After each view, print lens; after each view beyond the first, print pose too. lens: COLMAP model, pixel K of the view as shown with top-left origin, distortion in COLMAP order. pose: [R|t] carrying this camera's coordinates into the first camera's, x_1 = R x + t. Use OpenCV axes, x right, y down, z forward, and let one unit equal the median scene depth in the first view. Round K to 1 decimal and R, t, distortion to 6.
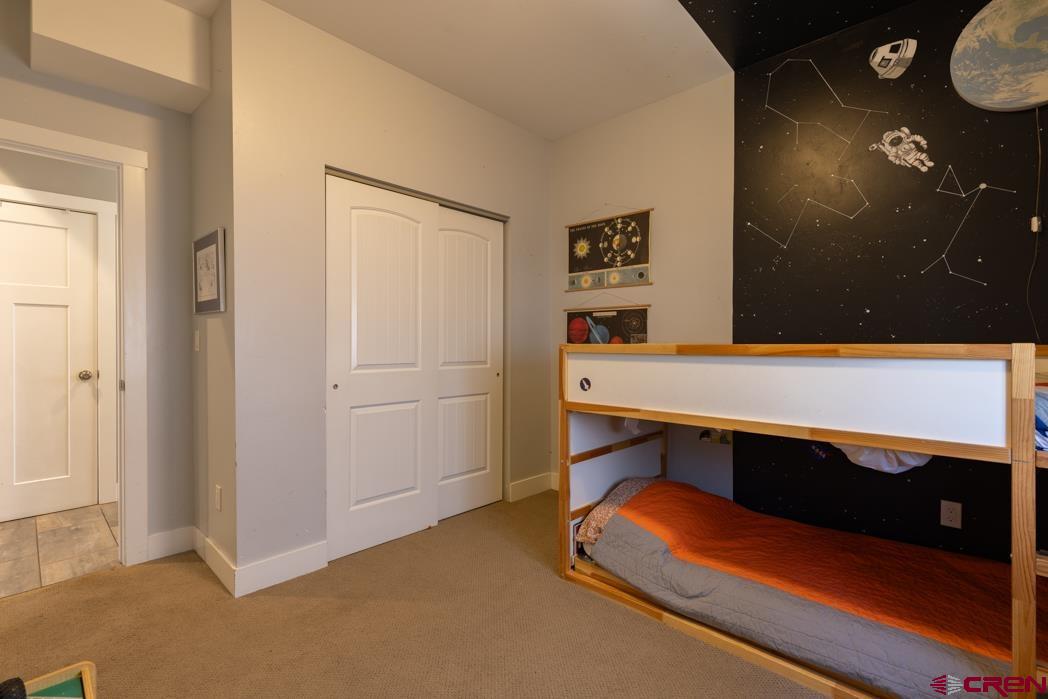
lens RADIAL K [[477.7, 0, 524.1], [0, 477.7, 347.6], [0, 0, 1]] dist [0.004886, -0.002244]
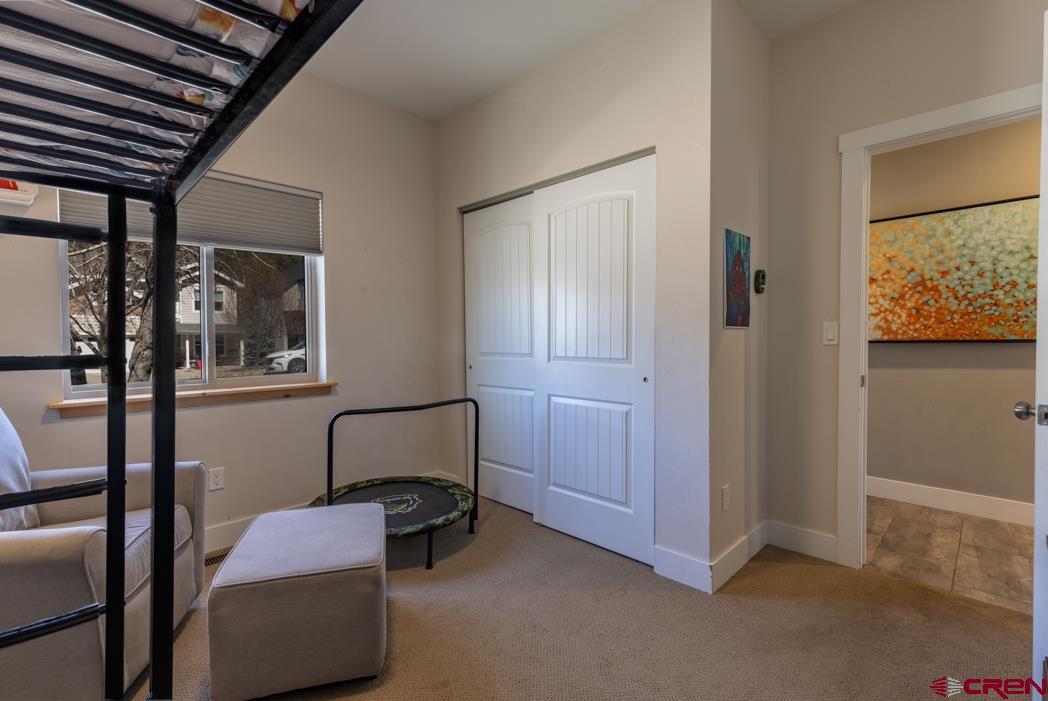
lens RADIAL K [[477.7, 0, 523.0], [0, 477.7, 348.0], [0, 0, 1]] dist [0.004886, -0.002244]
pose [[-0.017830, 0.014979, -0.999729, 0.655035], [-0.006197, 0.999867, 0.015091, 0.000785], [0.999822, 0.006464, -0.017735, 0.856001]]
